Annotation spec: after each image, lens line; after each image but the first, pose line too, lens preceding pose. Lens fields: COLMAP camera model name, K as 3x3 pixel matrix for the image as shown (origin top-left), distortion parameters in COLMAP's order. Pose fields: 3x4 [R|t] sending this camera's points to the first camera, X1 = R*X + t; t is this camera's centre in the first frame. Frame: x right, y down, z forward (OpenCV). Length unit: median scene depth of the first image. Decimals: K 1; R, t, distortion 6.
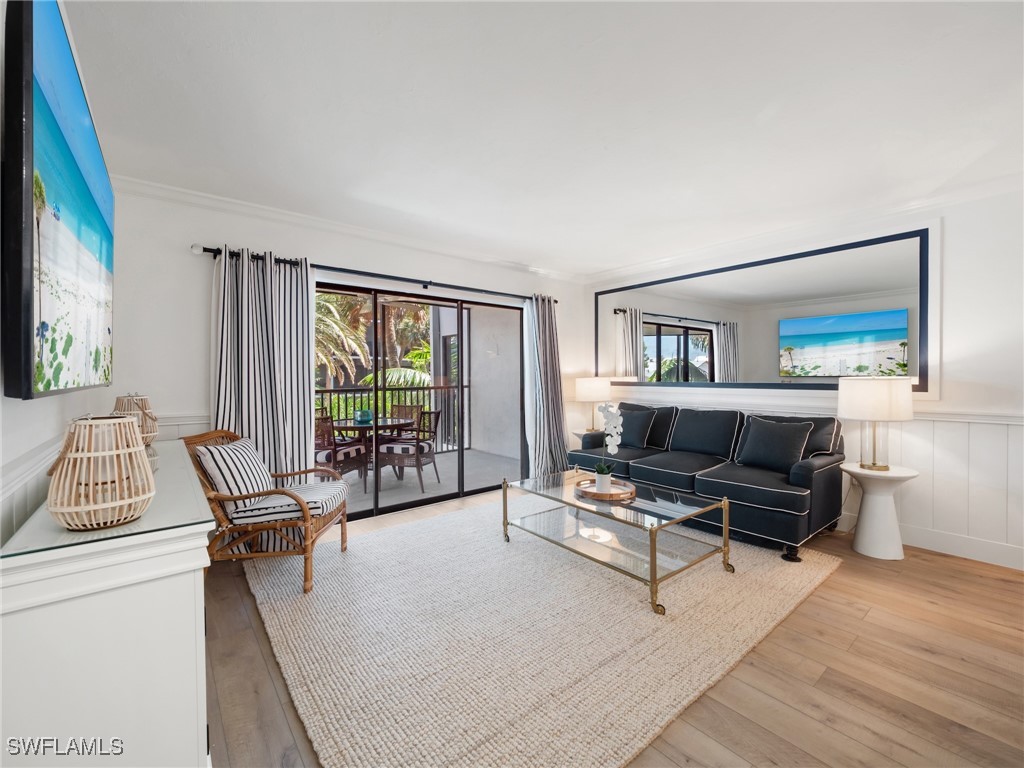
lens RADIAL K [[431.5, 0, 507.6], [0, 431.5, 381.0], [0, 0, 1]] dist [0.000835, -0.003351]
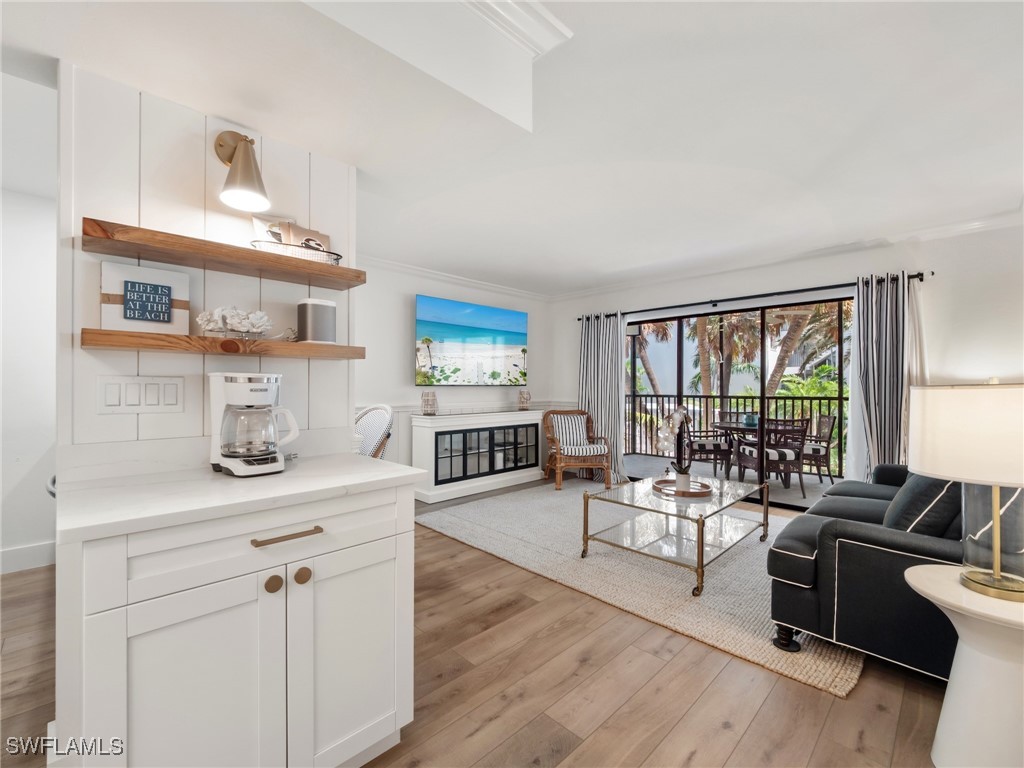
lens RADIAL K [[439.0, 0, 505.7], [0, 439.0, 384.0], [0, 0, 1]] dist [0.000114, -0.001593]
pose [[0.096544, 0.000334, -0.995329, 0.824159], [-0.016116, 0.999869, -0.001227, 0.001854], [0.995198, 0.016159, 0.096537, 0.302419]]
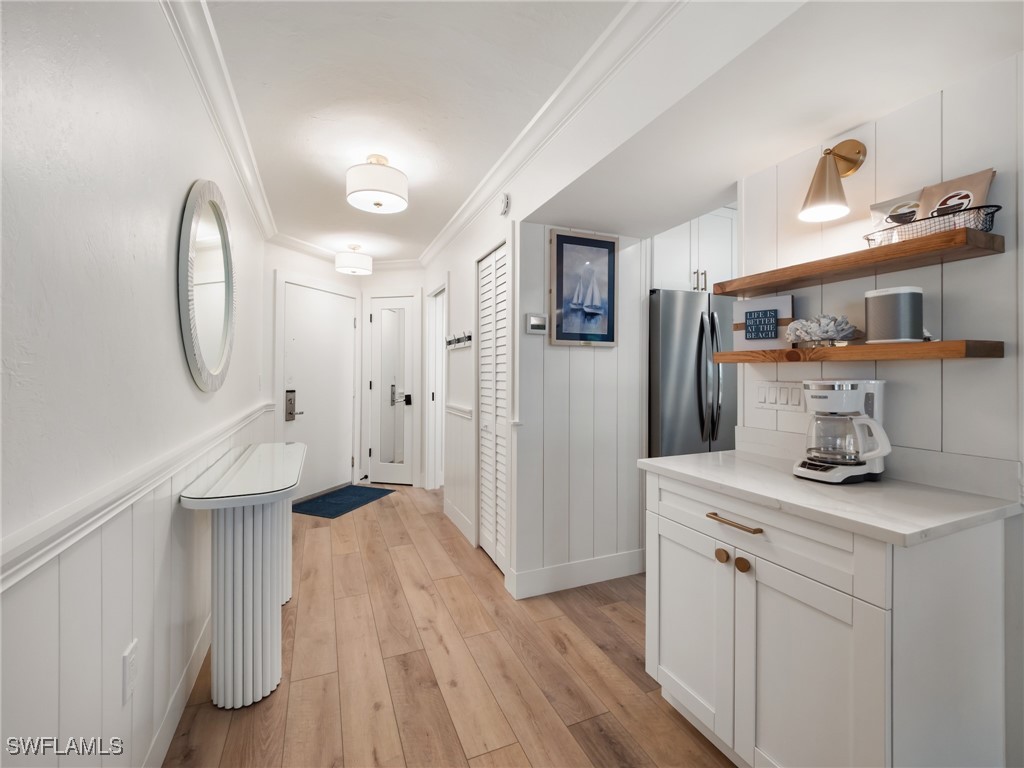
lens RADIAL K [[431.3, 0, 505.0], [0, 431.3, 369.3], [0, 0, 1]] dist [0.002952, -0.004611]
pose [[-0.963397, 0.000583, 0.268078, 0.635191], [0.000956, 0.999999, 0.001261, -0.011492], [-0.268077, 0.001472, -0.963396, 0.515974]]
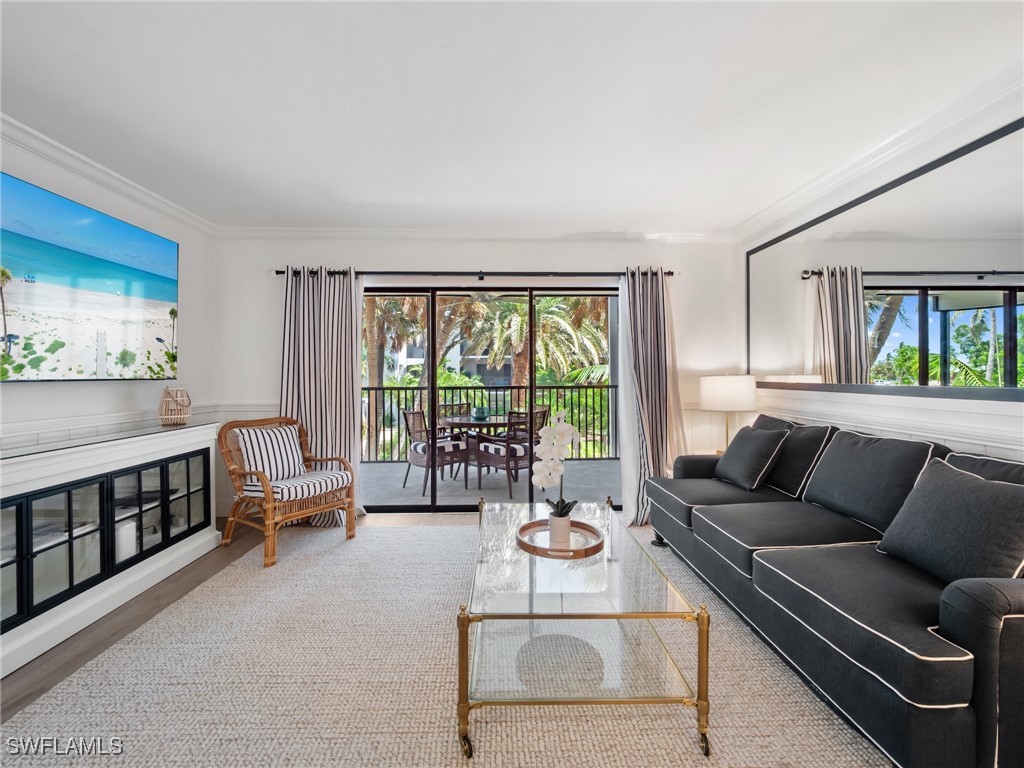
lens RADIAL K [[431.5, 0, 507.6], [0, 431.5, 381.0], [0, 0, 1]] dist [0.000835, -0.003351]
pose [[0.793121, 0.008839, -0.609000, 0.378758], [-0.007756, 0.999960, 0.004413, -0.000417], [0.609015, 0.001223, 0.793158, 0.265510]]
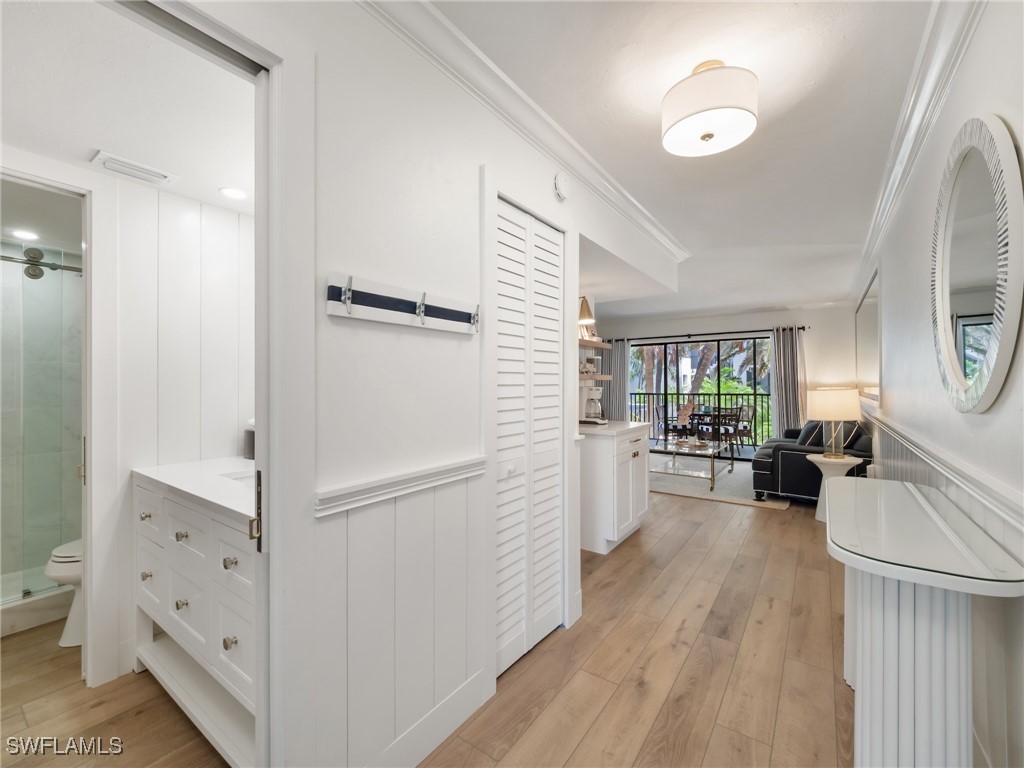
lens RADIAL K [[435.6, 0, 506.6], [0, 435.6, 380.5], [0, 0, 1]] dist [0.020257, -0.018943]
pose [[0.270637, -0.004324, -0.962672, 1.242977], [-0.011960, 0.999898, -0.007854, -0.007231], [0.962607, 0.013639, 0.270557, -0.221643]]
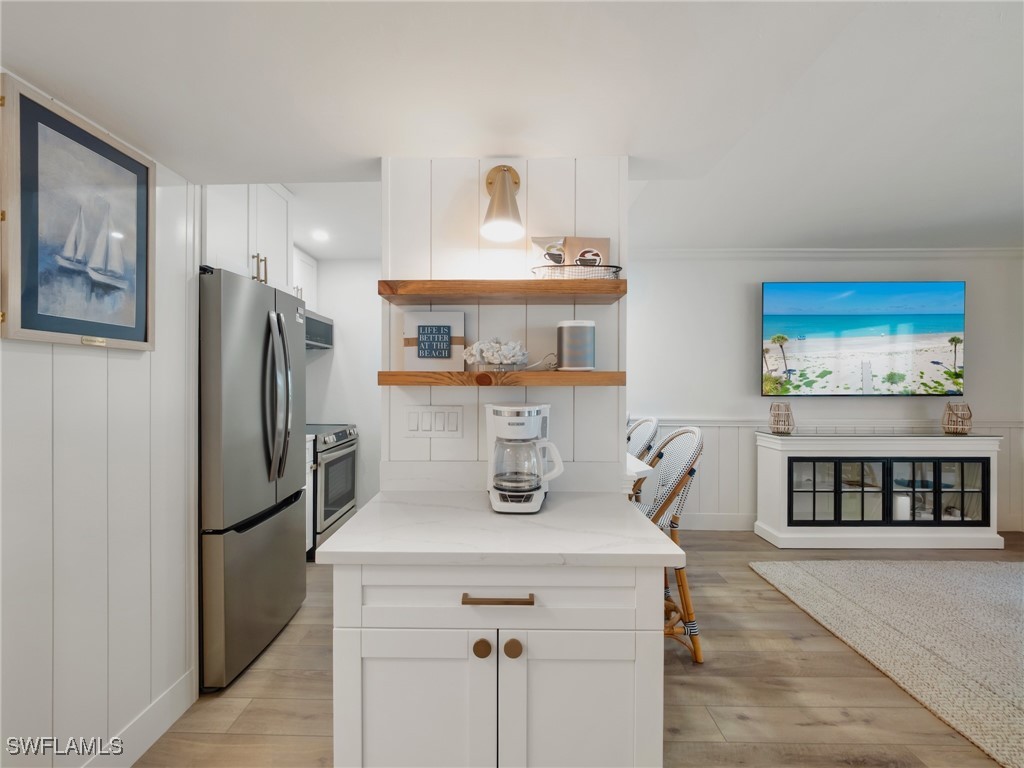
lens RADIAL K [[444.6, 0, 503.8], [0, 444.6, 383.0], [0, 0, 1]] dist [-0.003847, -0.000597]
pose [[-0.634929, 0.002848, -0.772565, 0.737603], [-0.008500, 0.999907, 0.010672, -0.021914], [0.772524, 0.013343, -0.634846, 0.348143]]
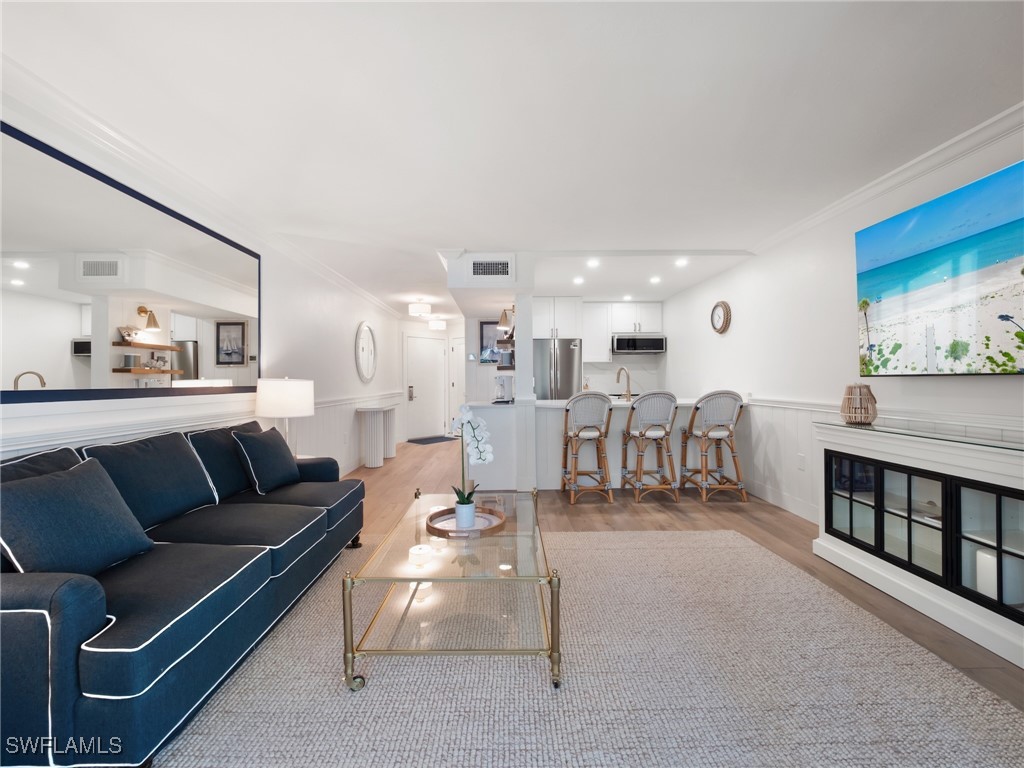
lens RADIAL K [[444.6, 0, 503.8], [0, 444.6, 383.0], [0, 0, 1]] dist [-0.003847, -0.000597]
pose [[-0.783496, 0.004478, 0.621380, -0.200766], [0.013033, 0.999872, 0.009227, 0.002292], [-0.621260, 0.015327, -0.783455, 1.029634]]
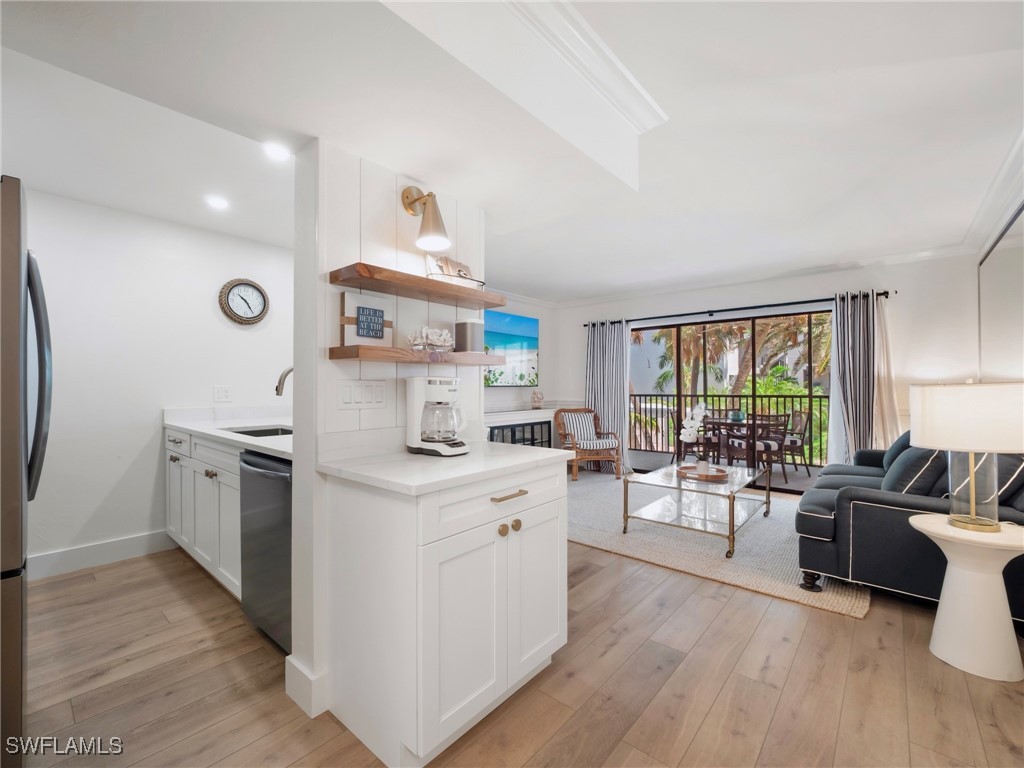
lens RADIAL K [[439.0, 0, 505.7], [0, 439.0, 384.0], [0, 0, 1]] dist [0.000114, -0.001593]
pose [[0.176499, -0.001875, -0.984299, 0.901234], [-0.011595, 0.999925, -0.003984, 0.003445], [0.984232, 0.012116, 0.176464, 0.141140]]
